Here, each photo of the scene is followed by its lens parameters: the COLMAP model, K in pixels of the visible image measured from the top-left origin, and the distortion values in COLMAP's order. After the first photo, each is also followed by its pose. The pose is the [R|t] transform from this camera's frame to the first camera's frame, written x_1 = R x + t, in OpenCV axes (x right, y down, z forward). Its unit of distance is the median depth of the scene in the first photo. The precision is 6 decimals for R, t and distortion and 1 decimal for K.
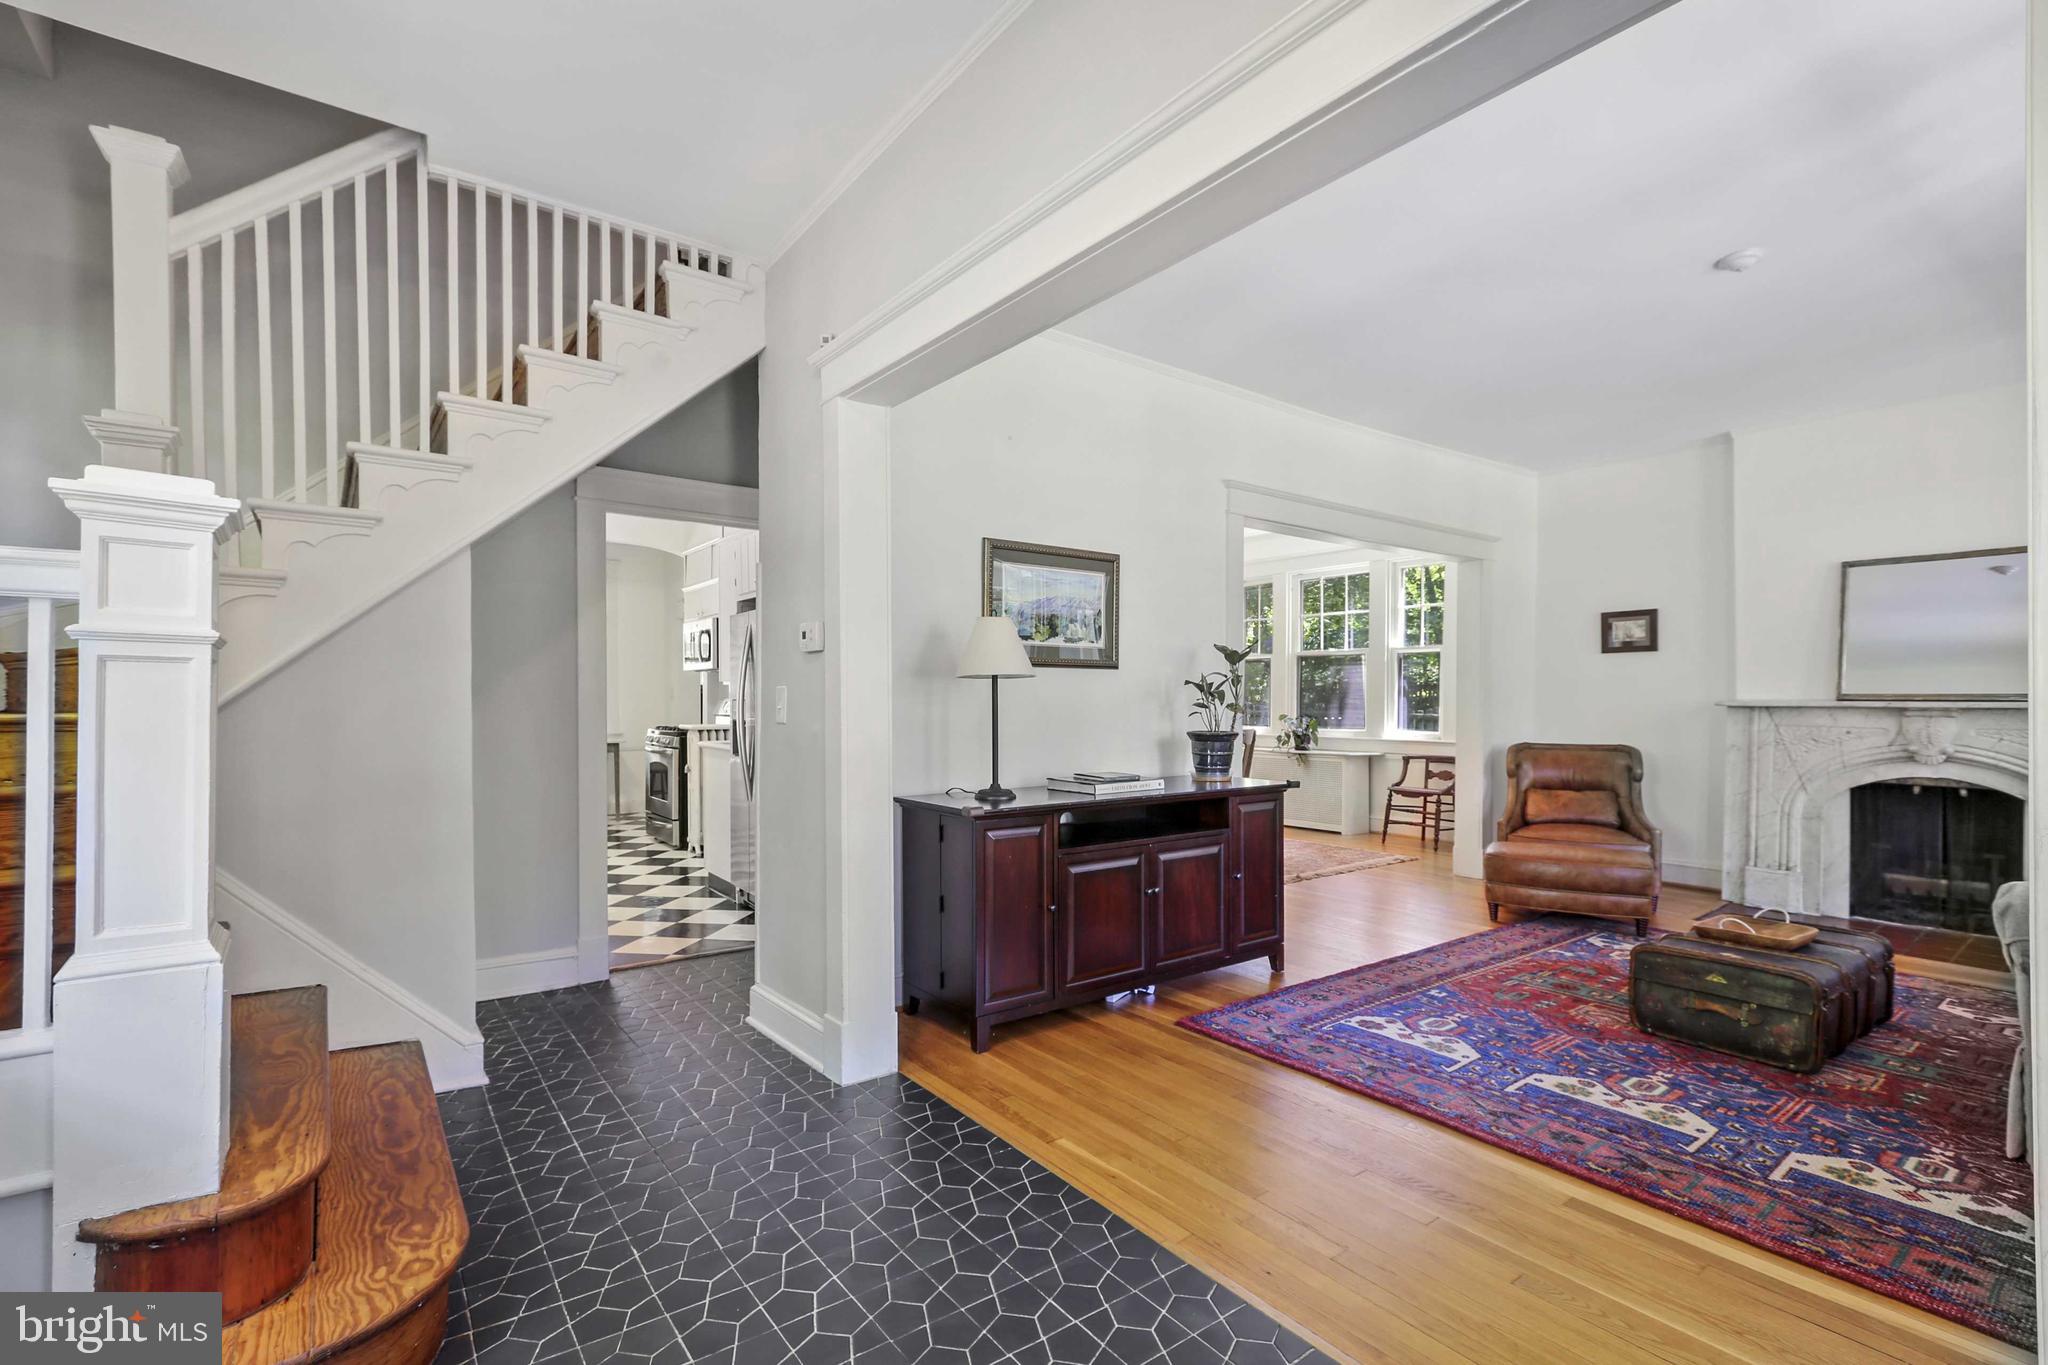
lens RADIAL K [[935.4, 0, 1024.0], [0, 935.4, 682.5], [0, 0, 1]] dist [0.004840, -0.000052]
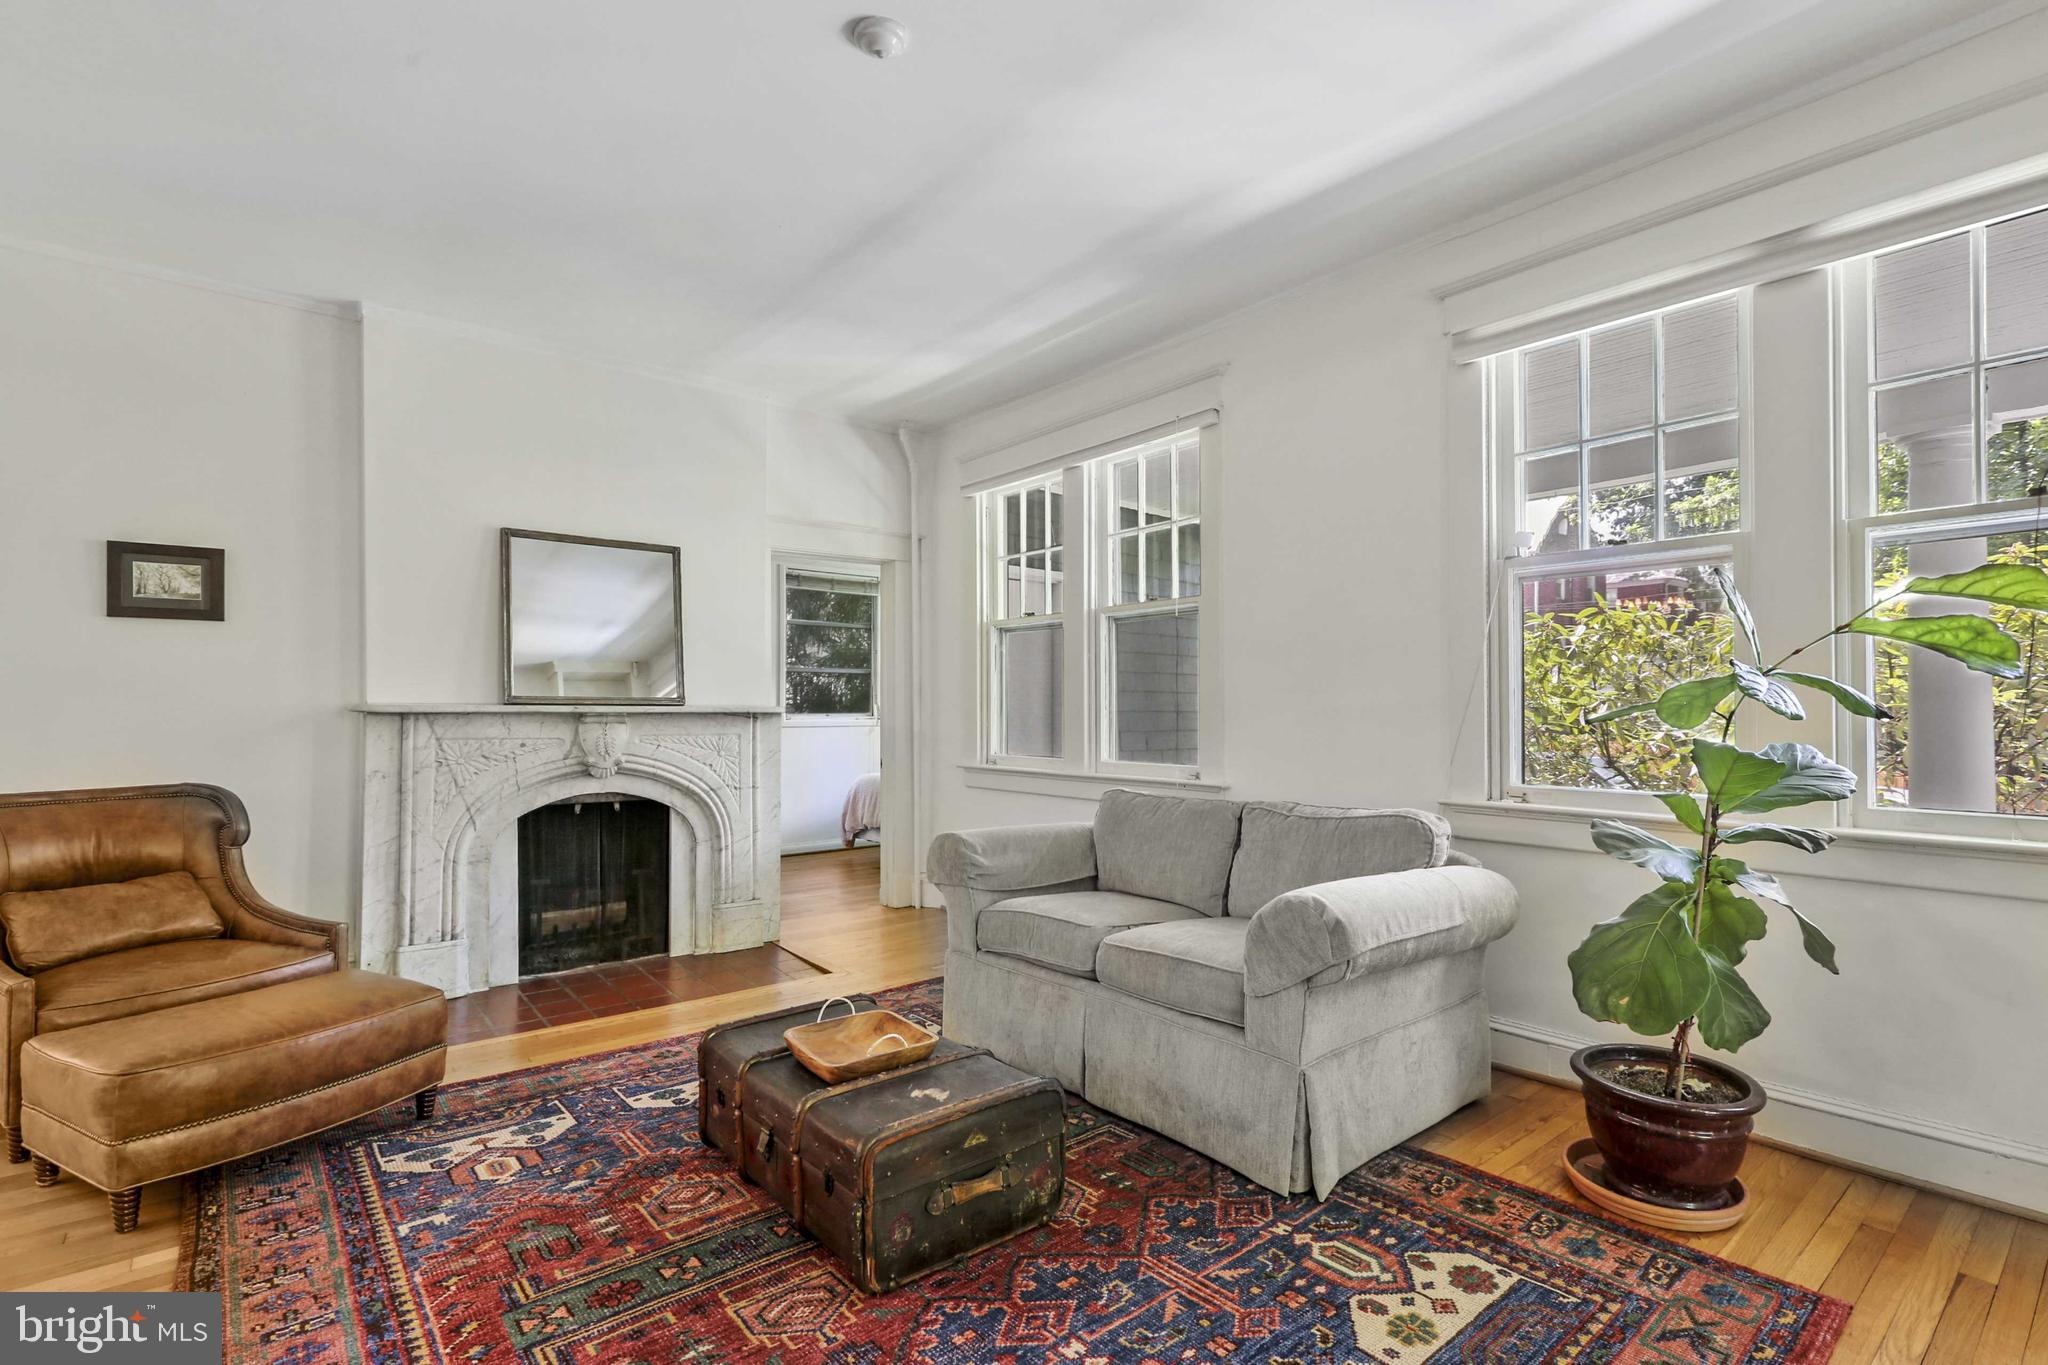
lens RADIAL K [[967.5, 0, 1024.0], [0, 967.5, 682.5], [0, 0, 1]] dist [0.001926, -0.000036]
pose [[-0.044798, 0.027448, 0.998619, 0.046565], [-0.018750, 0.999423, -0.028311, 0.015840], [-0.998820, -0.019993, -0.044258, 0.606184]]
